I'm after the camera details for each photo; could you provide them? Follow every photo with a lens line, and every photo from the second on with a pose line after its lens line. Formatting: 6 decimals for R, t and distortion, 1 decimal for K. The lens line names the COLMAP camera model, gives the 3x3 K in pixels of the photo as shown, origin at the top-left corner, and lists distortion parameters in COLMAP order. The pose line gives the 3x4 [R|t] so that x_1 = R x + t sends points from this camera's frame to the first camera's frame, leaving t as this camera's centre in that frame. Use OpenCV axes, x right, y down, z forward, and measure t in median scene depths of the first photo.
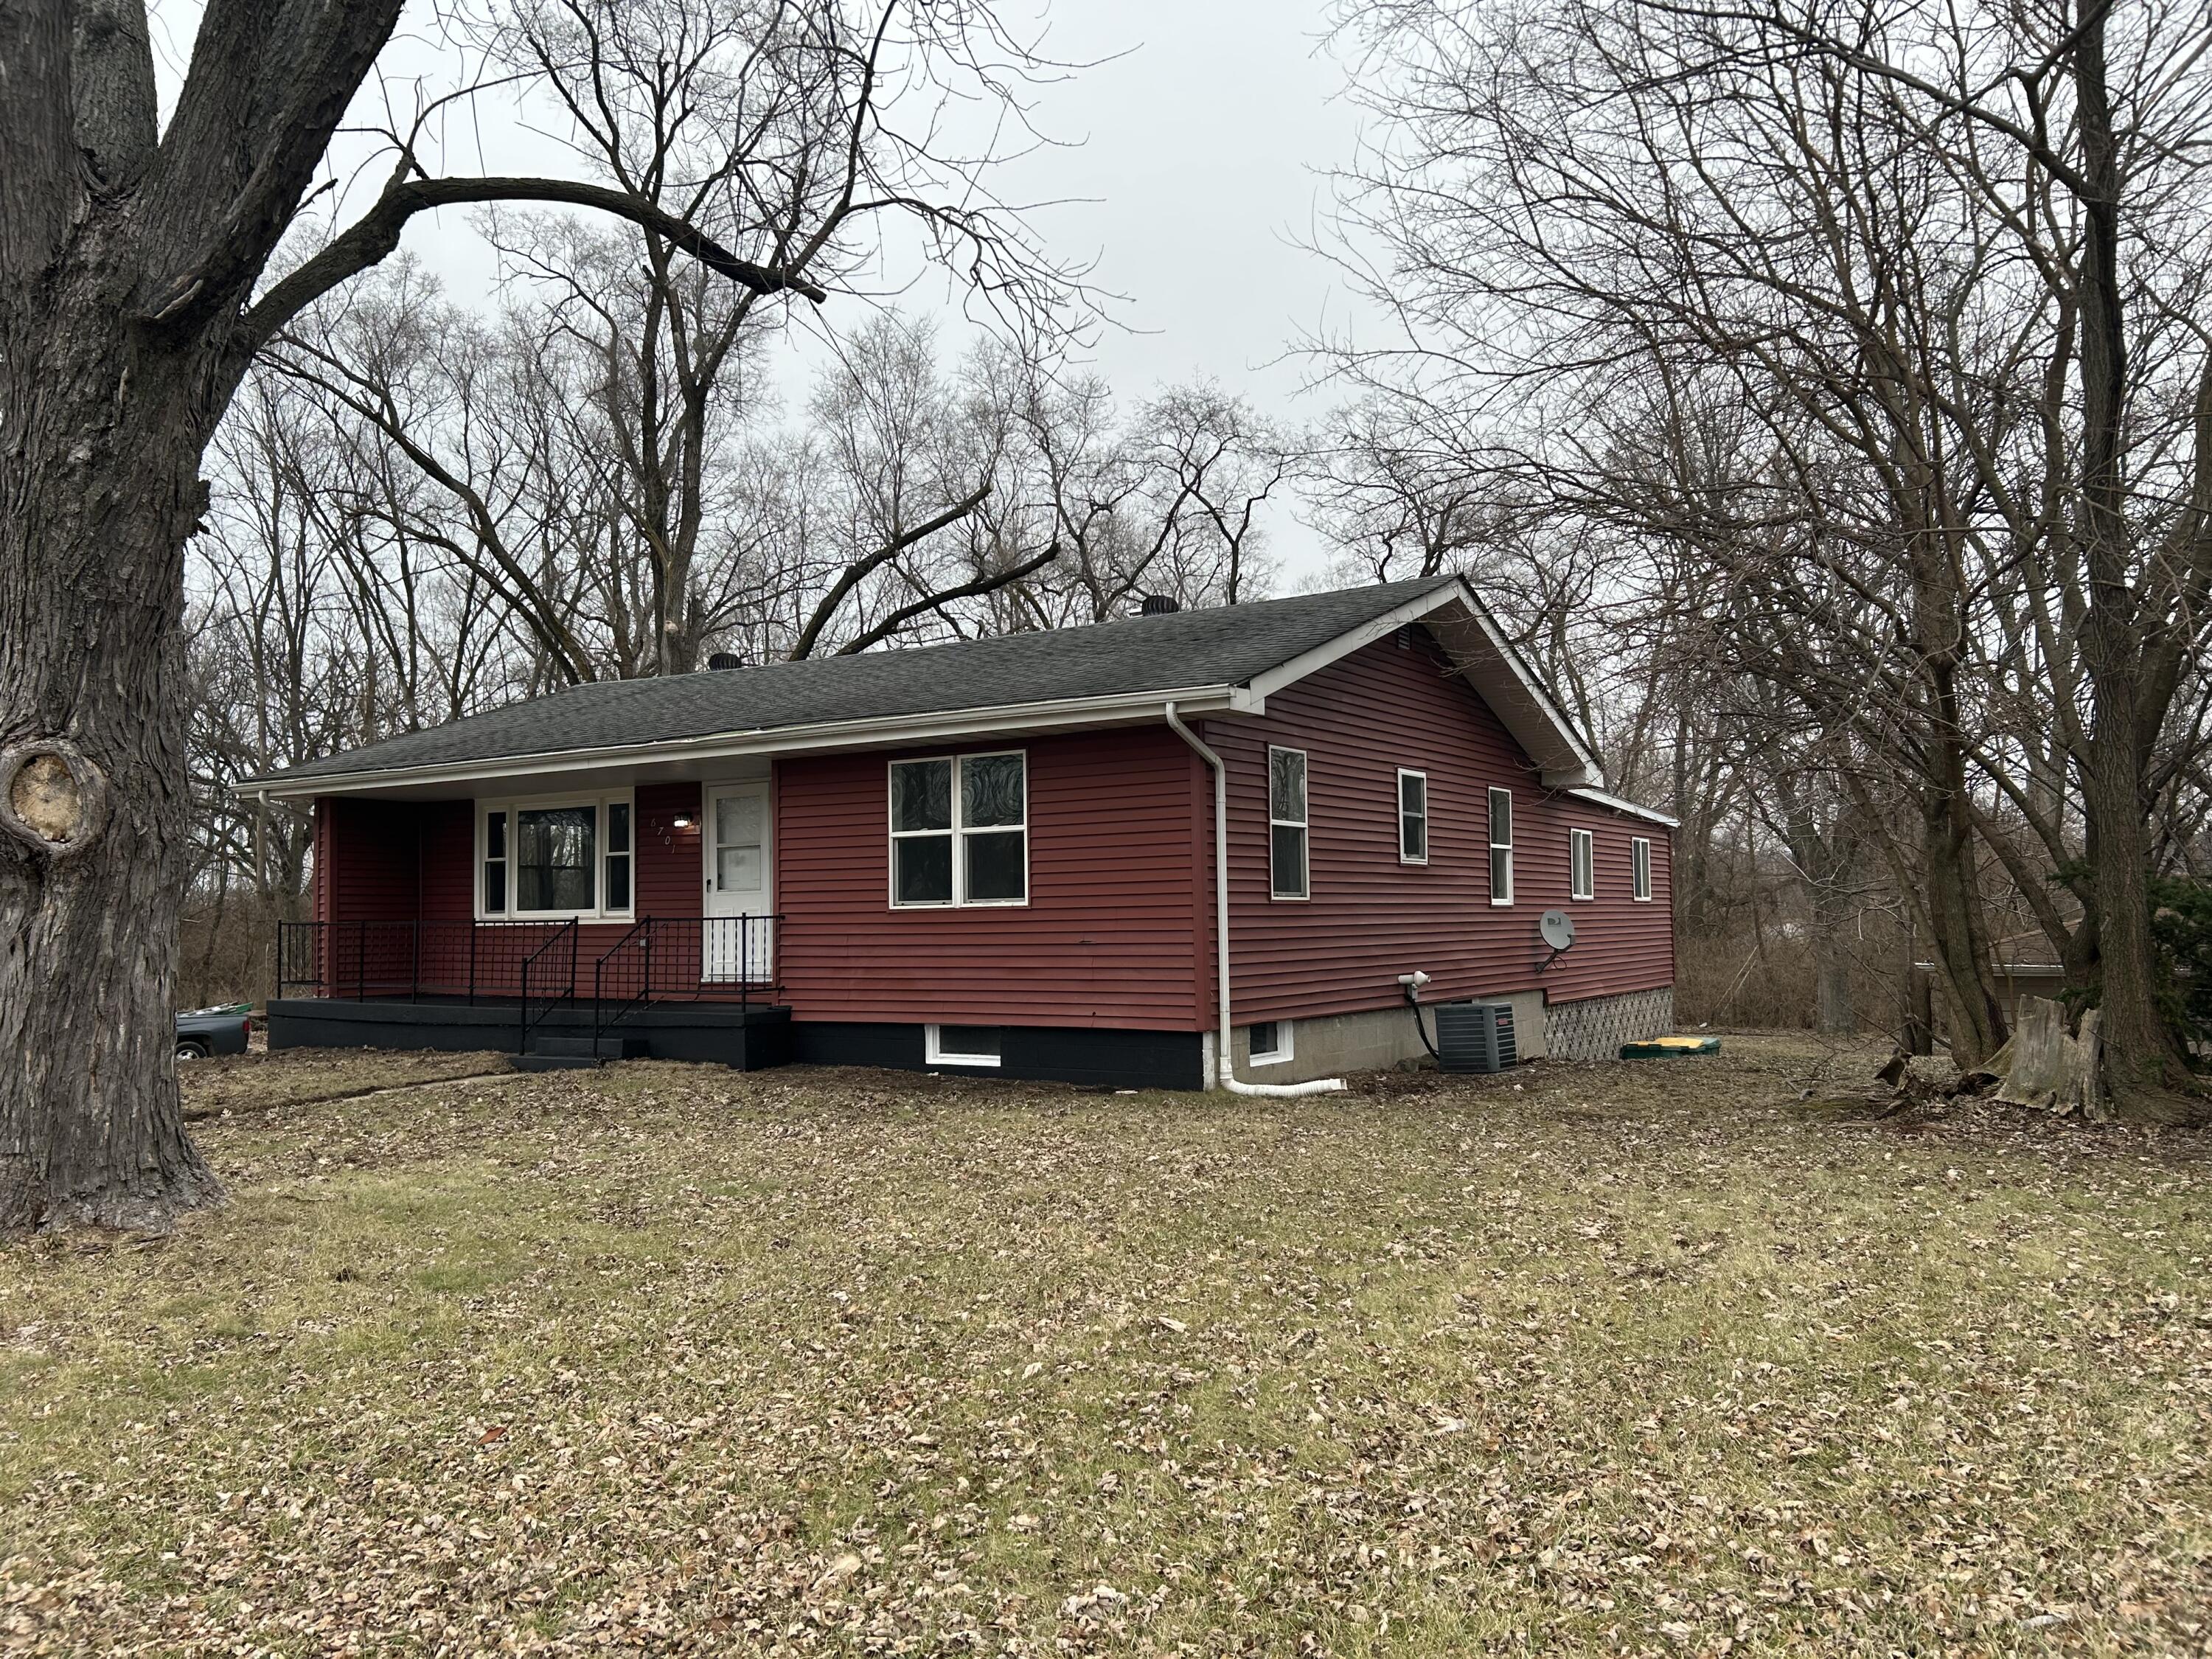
lens RADIAL K [[1674.0, 0, 1156.6], [0, 1674.0, 829.1], [0, 0, 1]] dist [-0.005110, -0.002321]
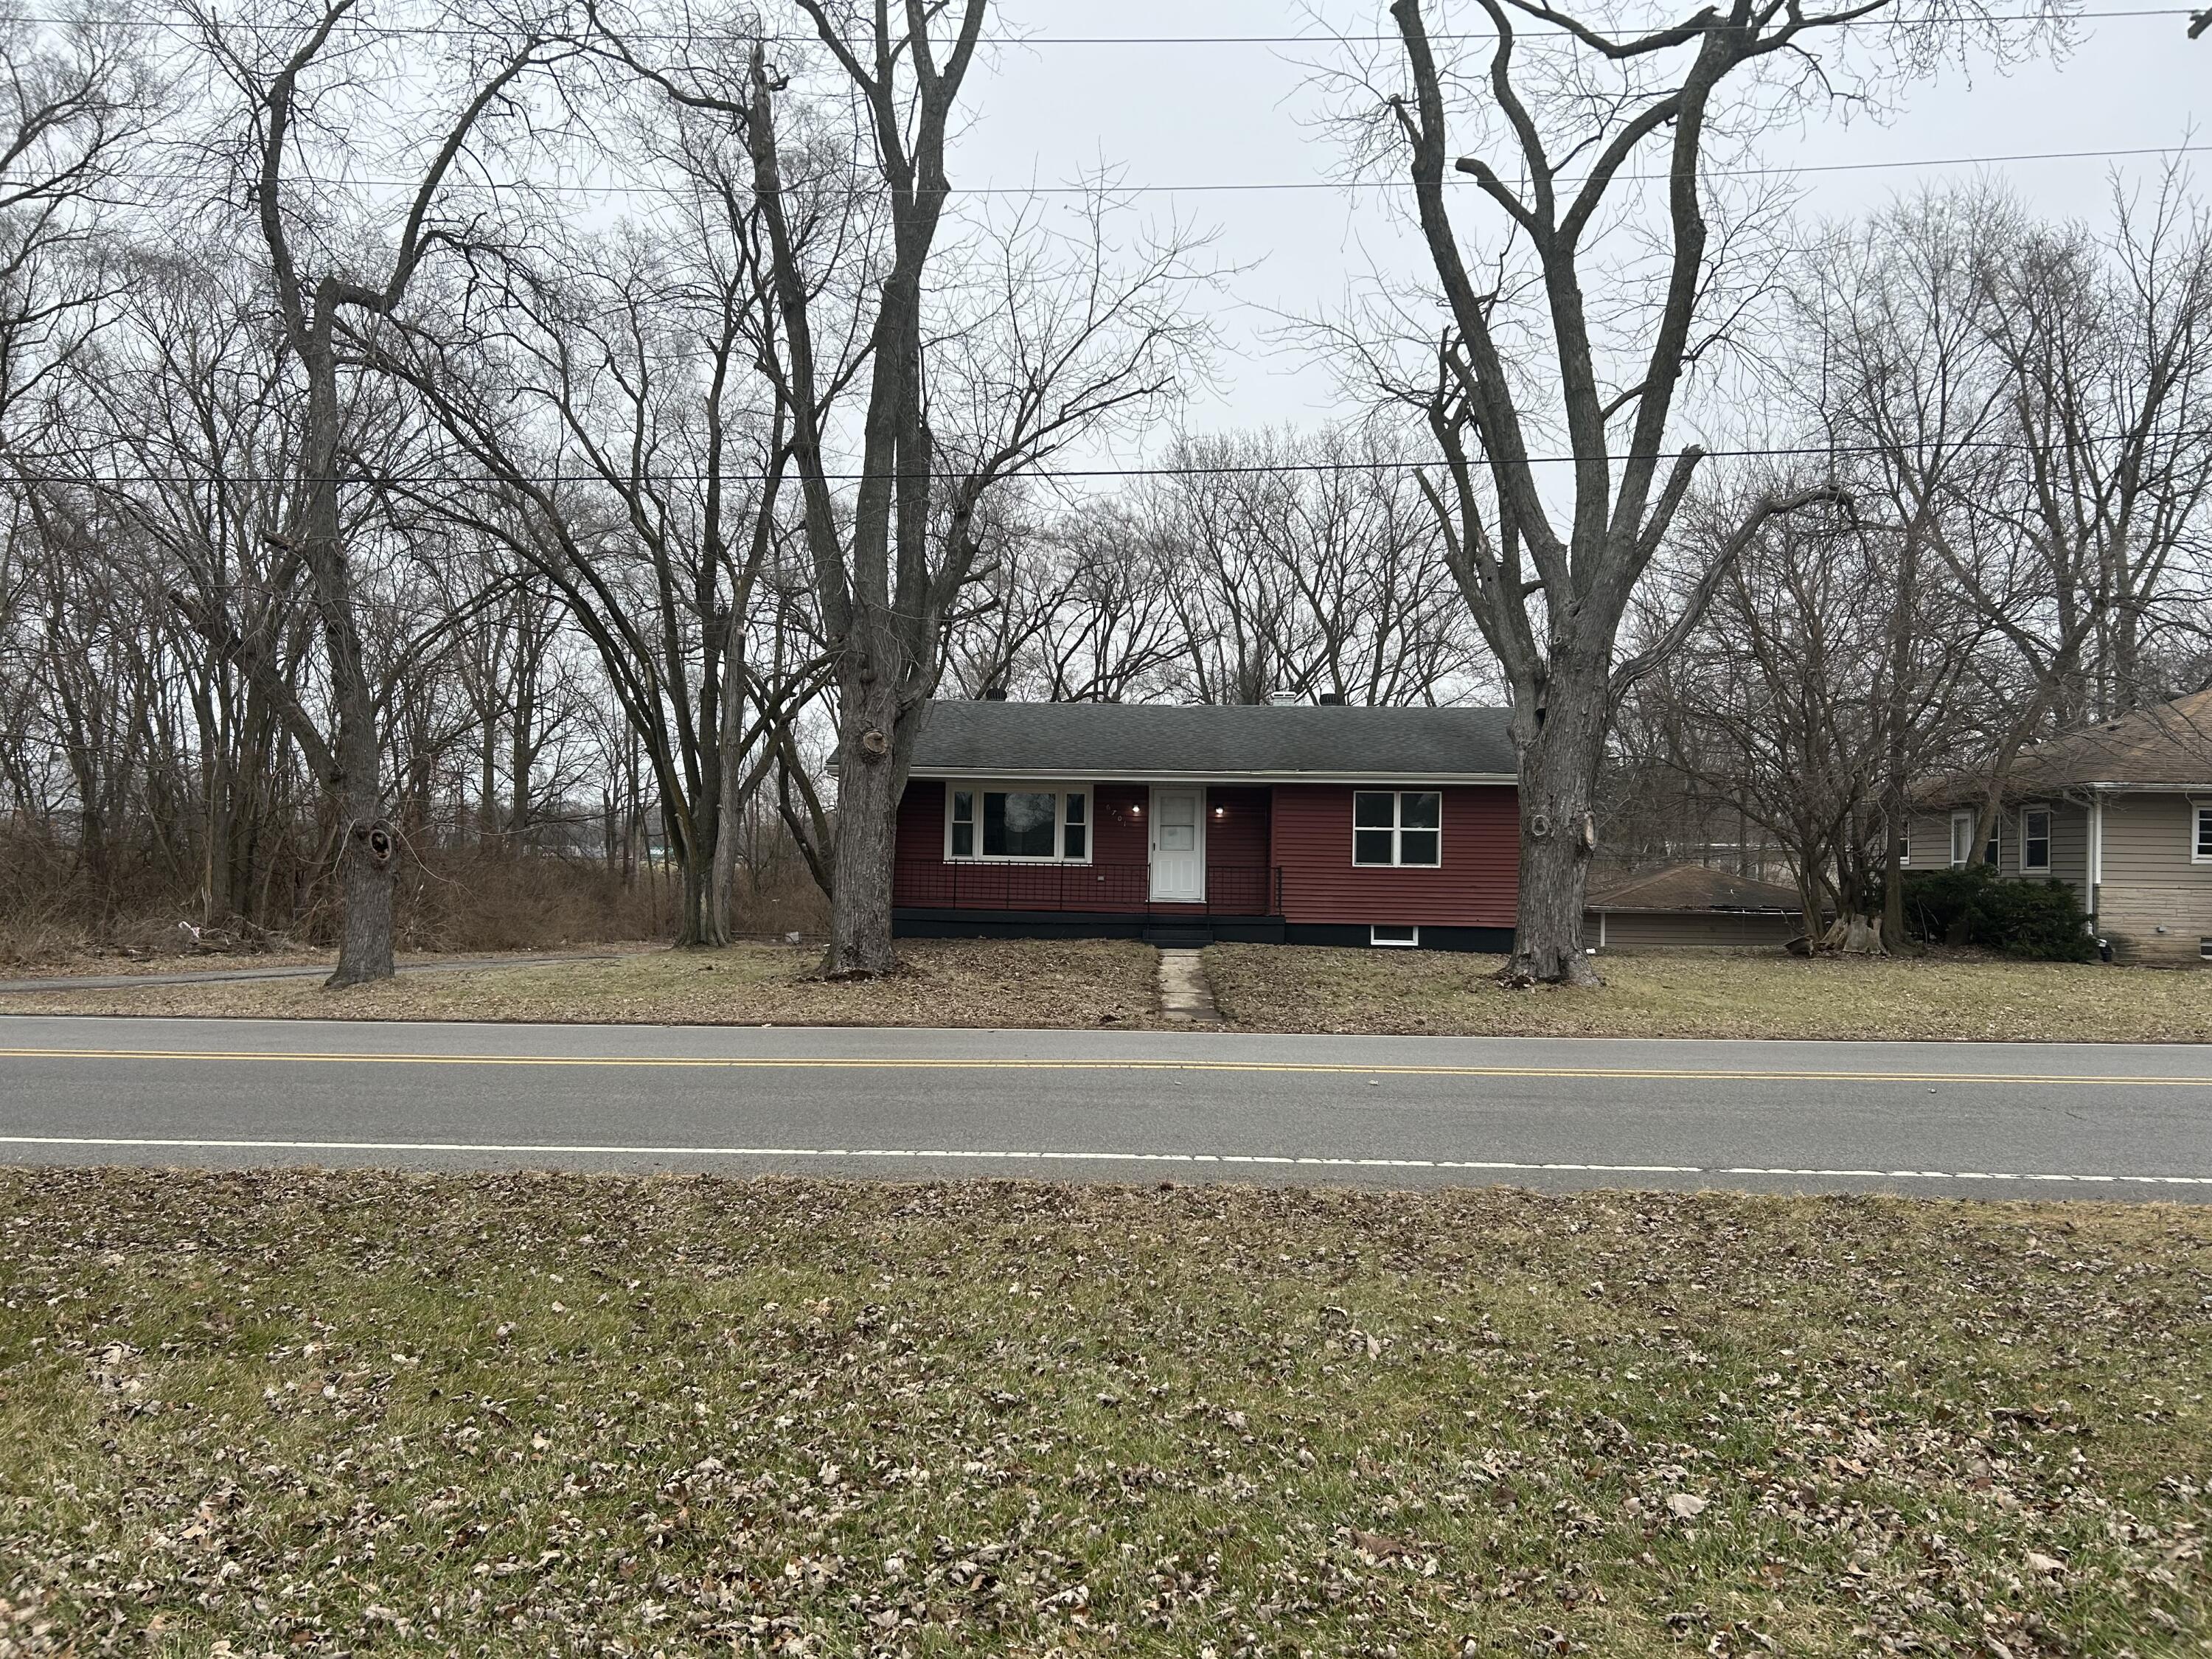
lens RADIAL K [[1610.2, 0, 1096.8], [0, 1610.2, 822.8], [0, 0, 1]] dist [0.073386, -0.002455]
pose [[0.869475, 0.043677, 0.492043, -1.174321], [-0.057722, 0.998243, 0.013388, -0.009899], [-0.490593, -0.040043, 0.870468, -0.429642]]
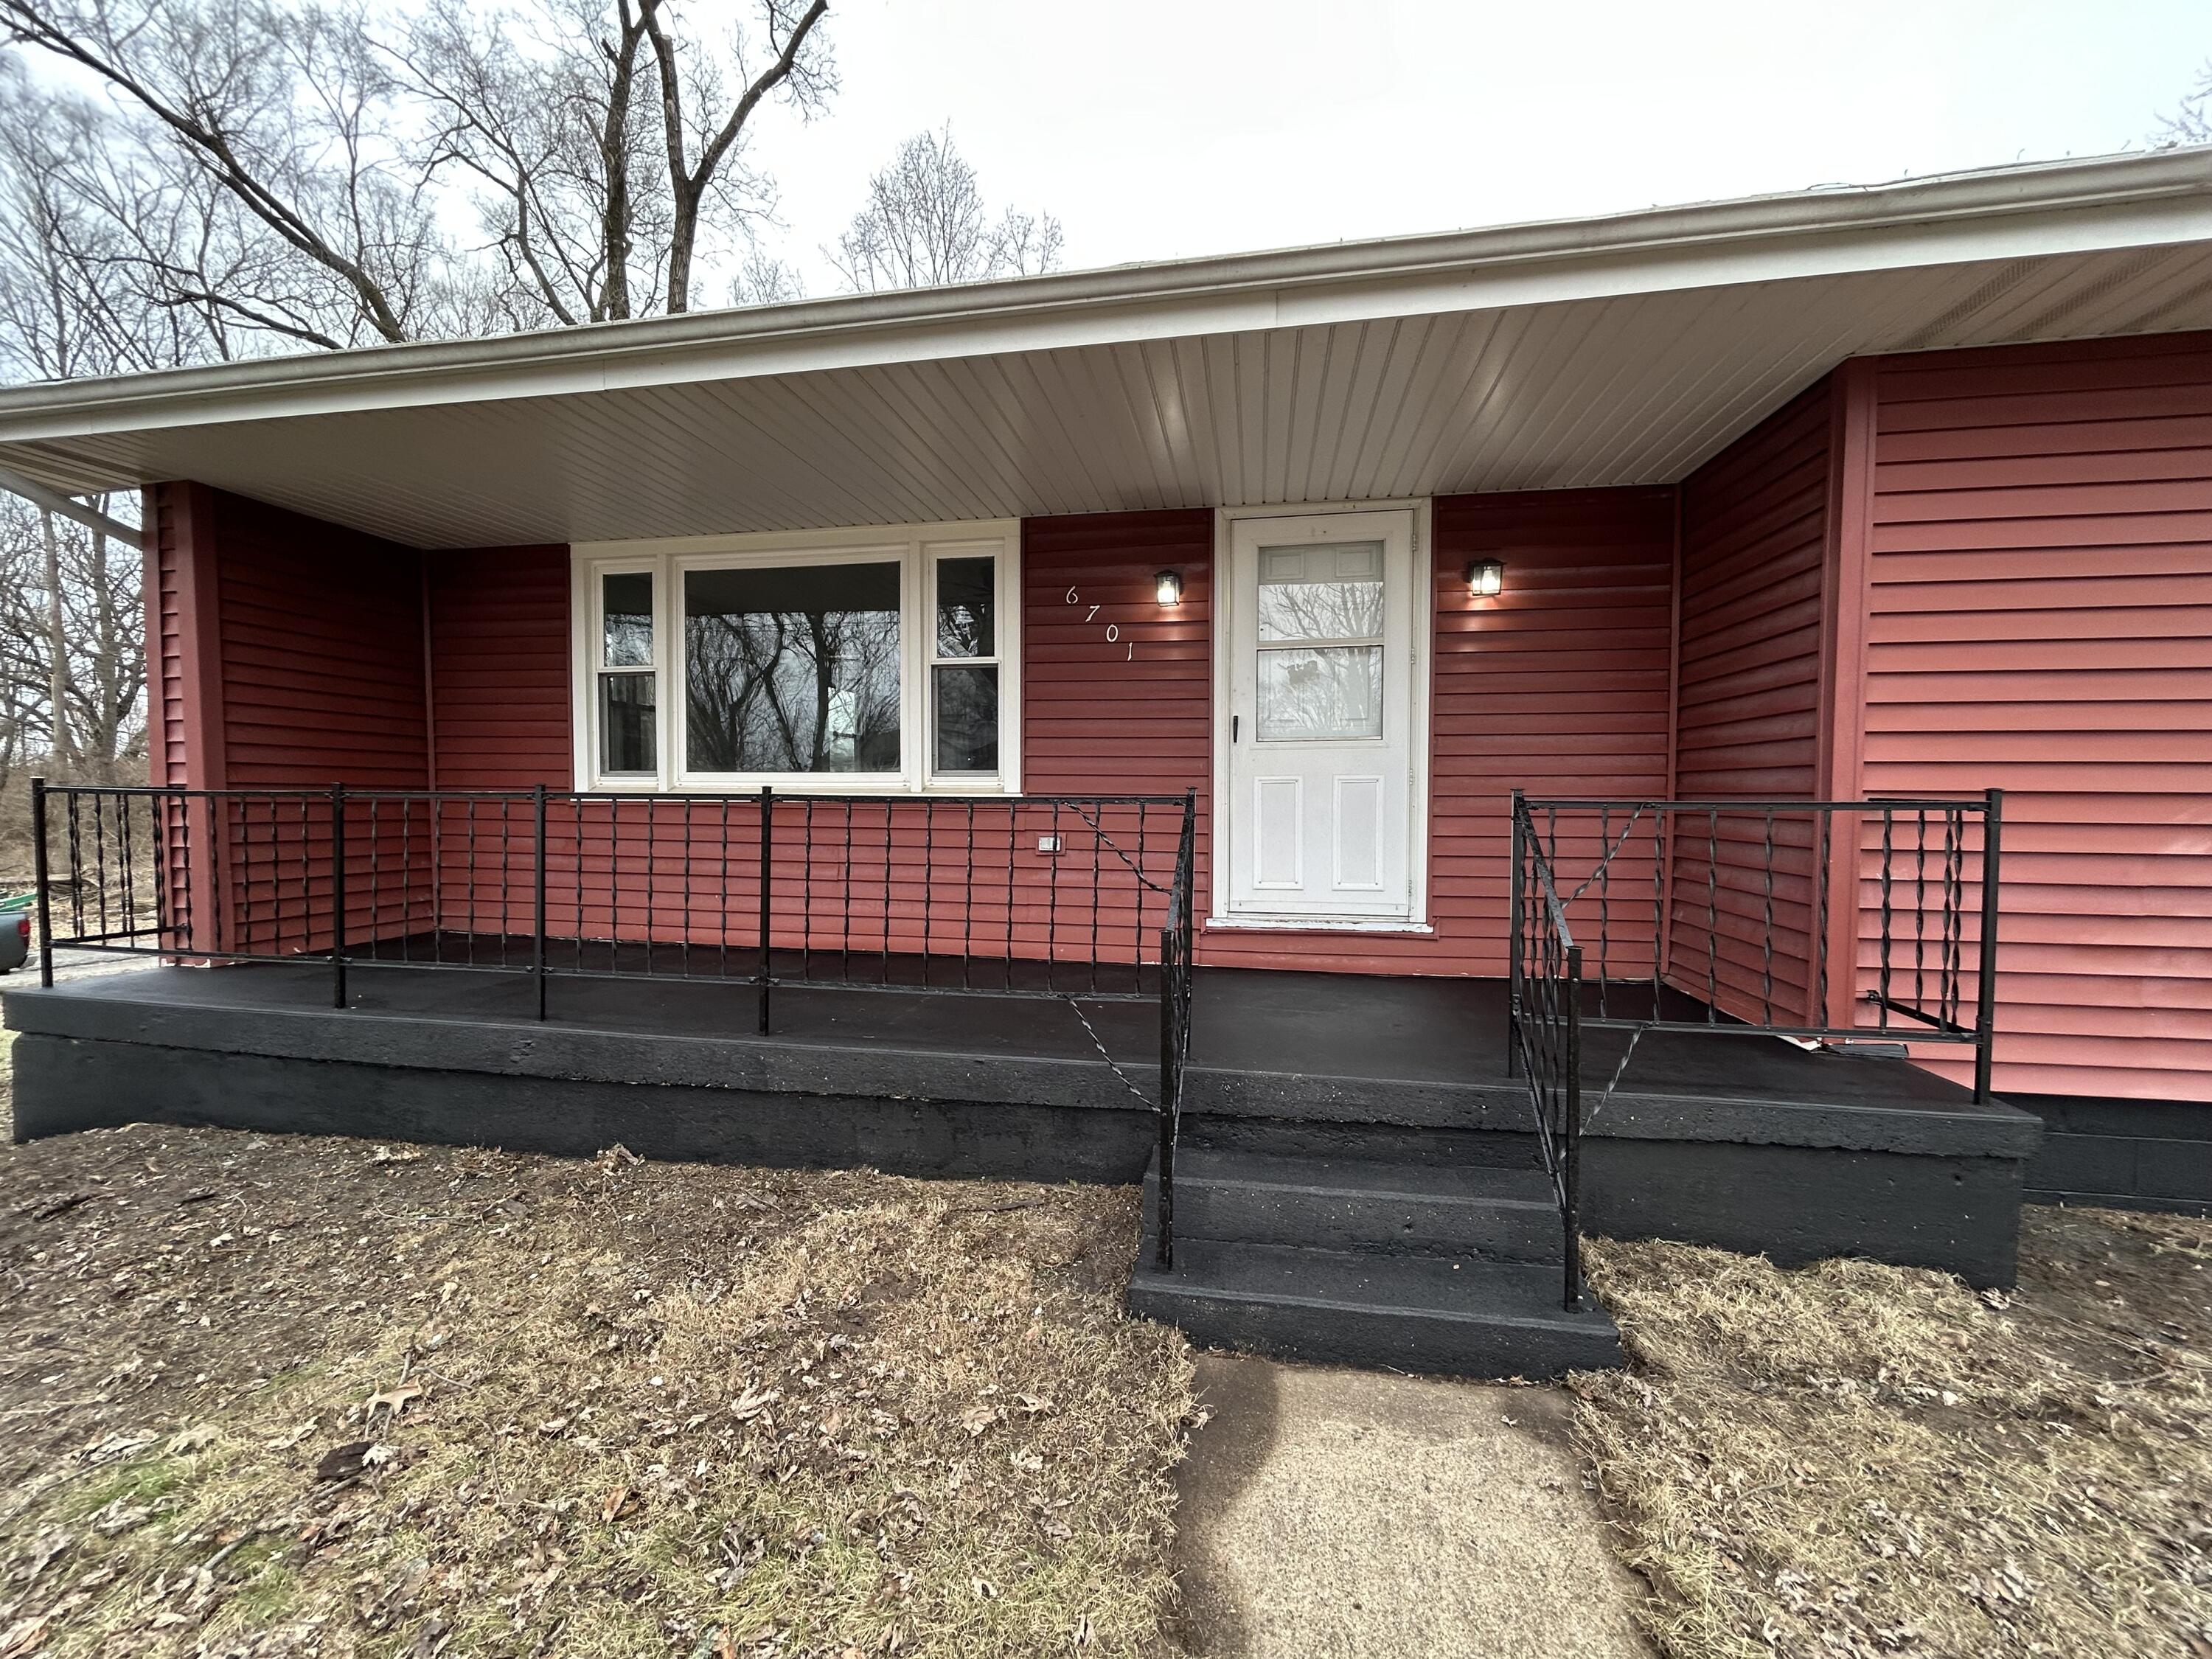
lens RADIAL K [[888.3, 0, 1106.0], [0, 888.3, 829.5], [0, 0, 1]] dist [-0.000440, 0.000602]
pose [[0.935457, 0.001085, 0.353438, -0.405036], [-0.034741, 0.995435, 0.088894, 0.042793], [-0.351728, -0.095436, 0.931225, 0.797828]]
